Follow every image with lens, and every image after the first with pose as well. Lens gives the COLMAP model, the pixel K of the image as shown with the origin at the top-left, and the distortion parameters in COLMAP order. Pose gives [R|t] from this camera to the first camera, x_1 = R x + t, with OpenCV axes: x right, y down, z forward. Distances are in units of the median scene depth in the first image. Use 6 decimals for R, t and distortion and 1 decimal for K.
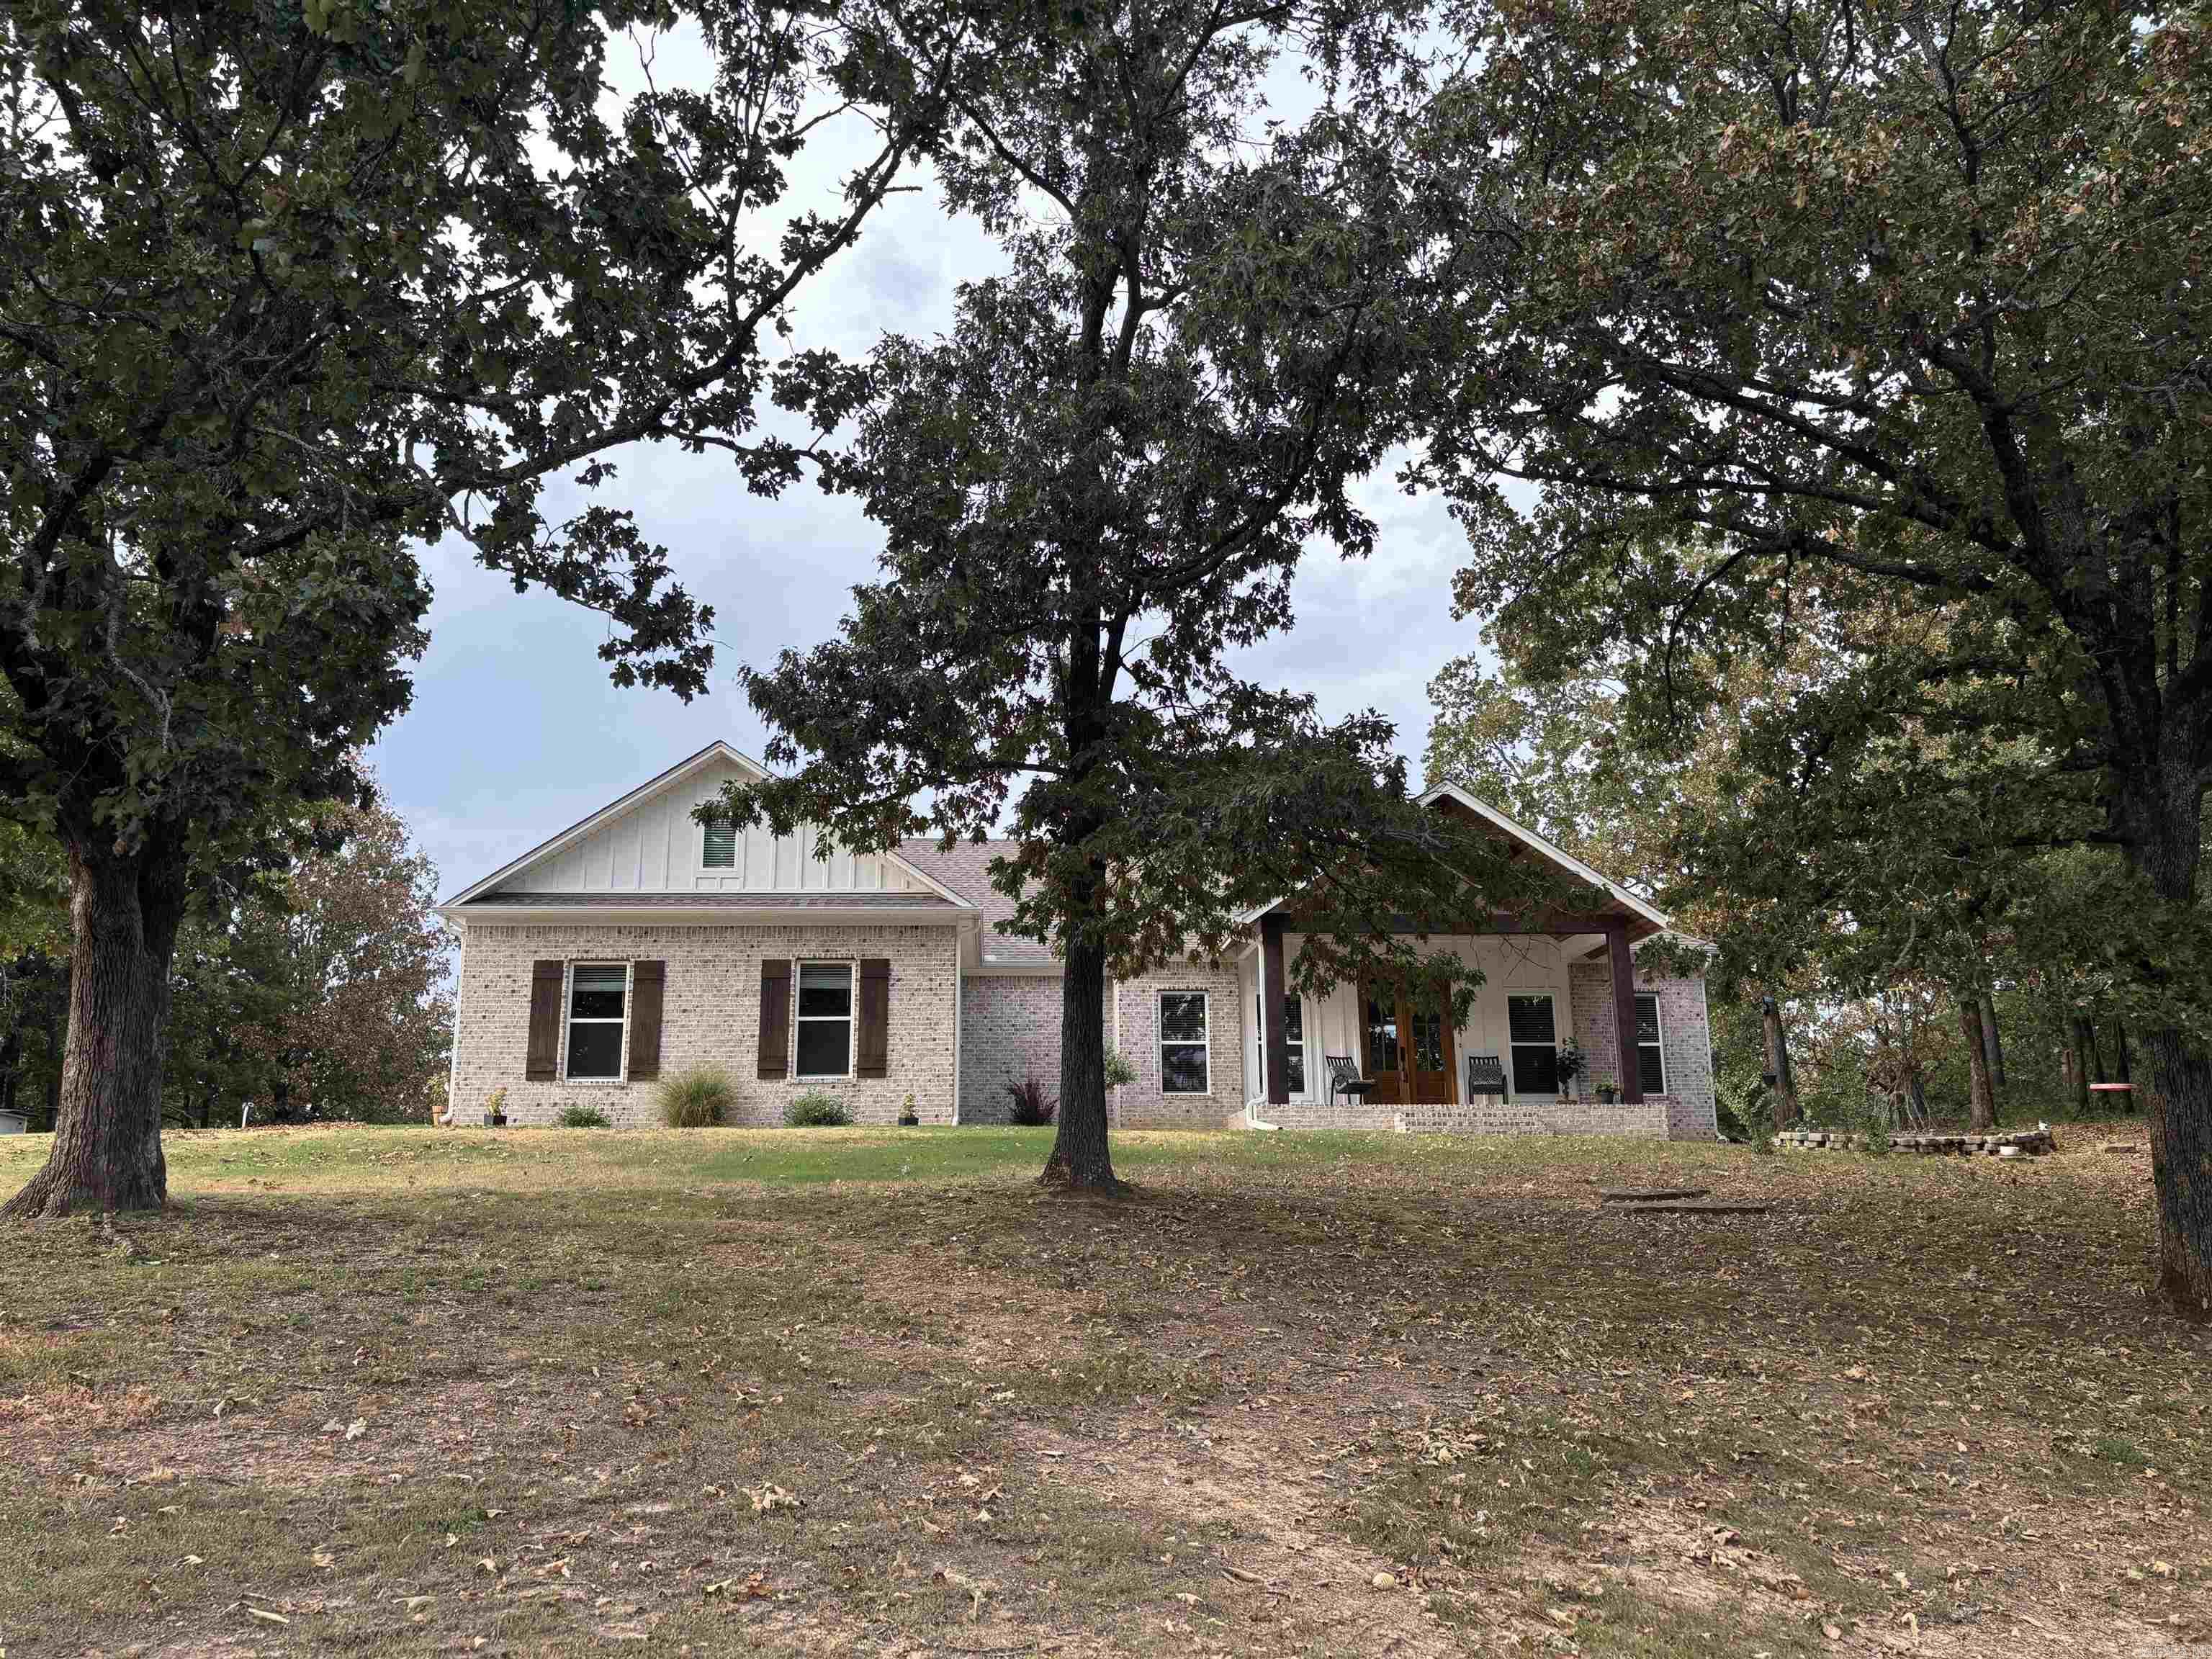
lens RADIAL K [[1652.4, 0, 1106.0], [0, 1652.4, 829.5], [0, 0, 1]] dist [0.128336, -0.196107]
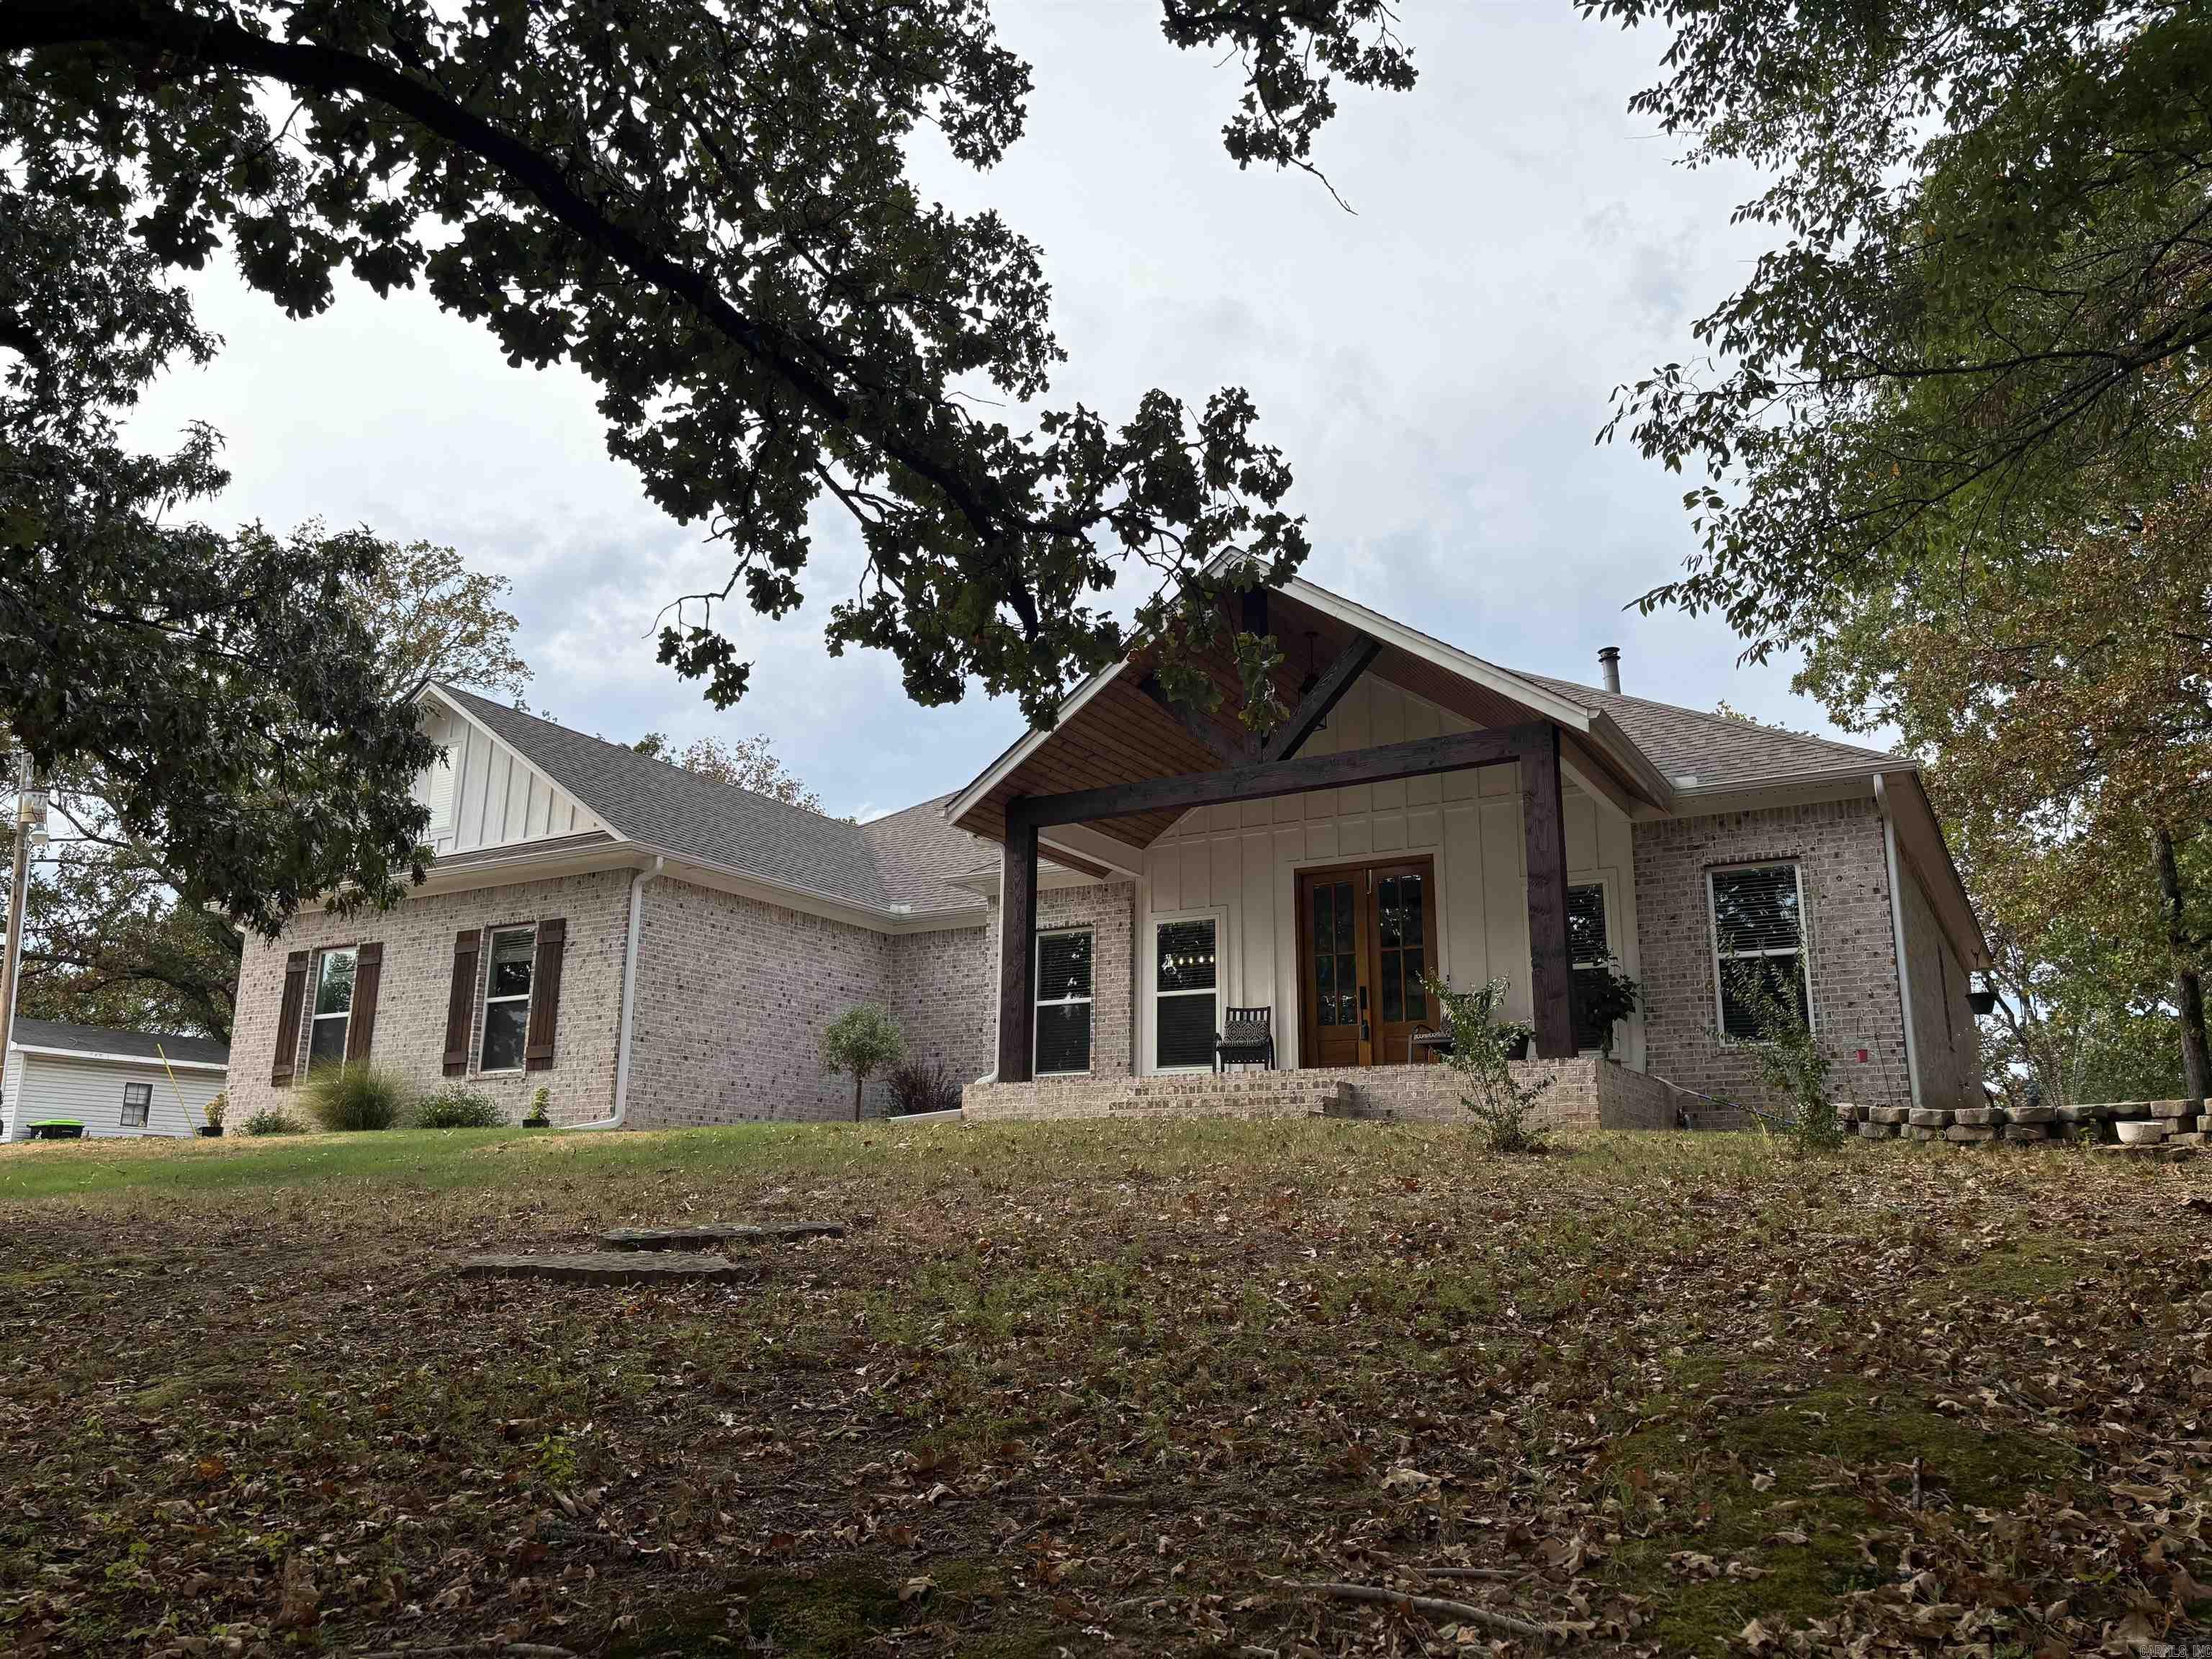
lens RADIAL K [[1652.4, 0, 1106.0], [0, 1652.4, 829.5], [0, 0, 1]] dist [0.128336, -0.196107]
pose [[0.828117, -0.116072, -0.548406, 0.525317], [0.120258, 0.992335, -0.028437, 0.089891], [0.547503, -0.042401, 0.835729, 0.479325]]
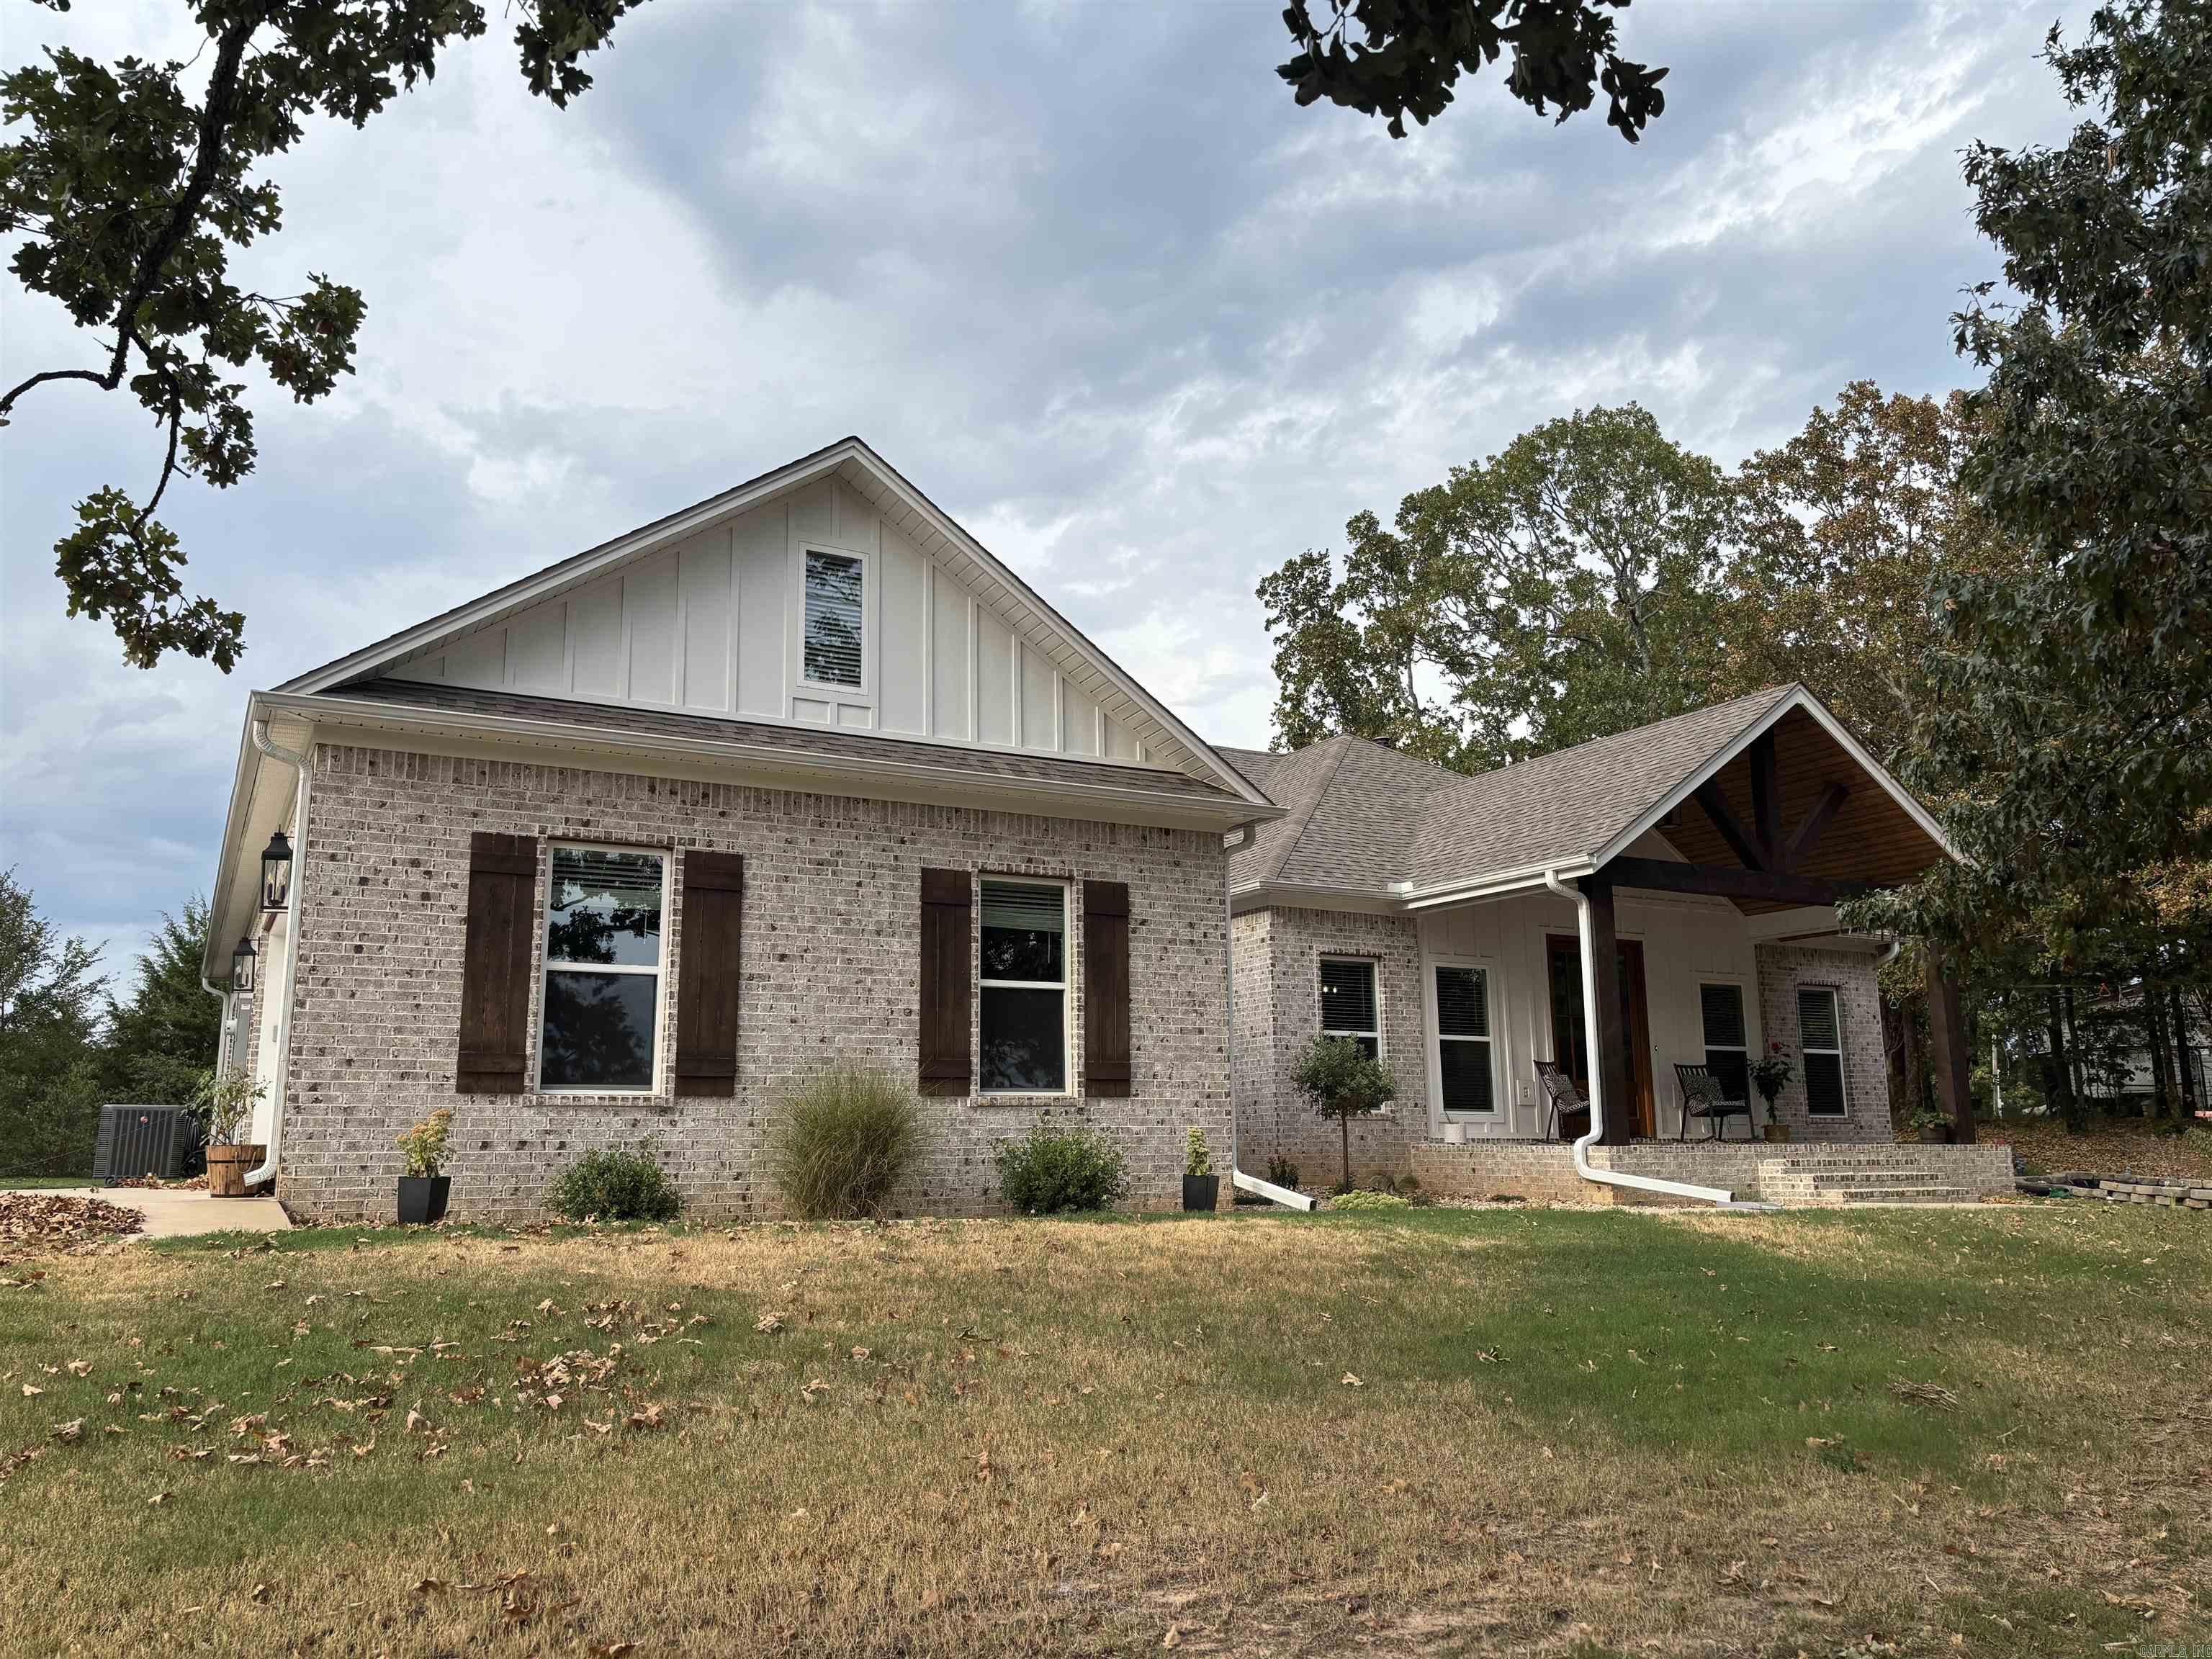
lens RADIAL K [[1652.4, 0, 1106.0], [0, 1652.4, 829.5], [0, 0, 1]] dist [0.128336, -0.196107]
pose [[0.905853, 0.084250, 0.415128, -0.371862], [-0.104323, 0.994207, 0.025870, 0.046536], [-0.410544, -0.066742, 0.909395, 0.499181]]
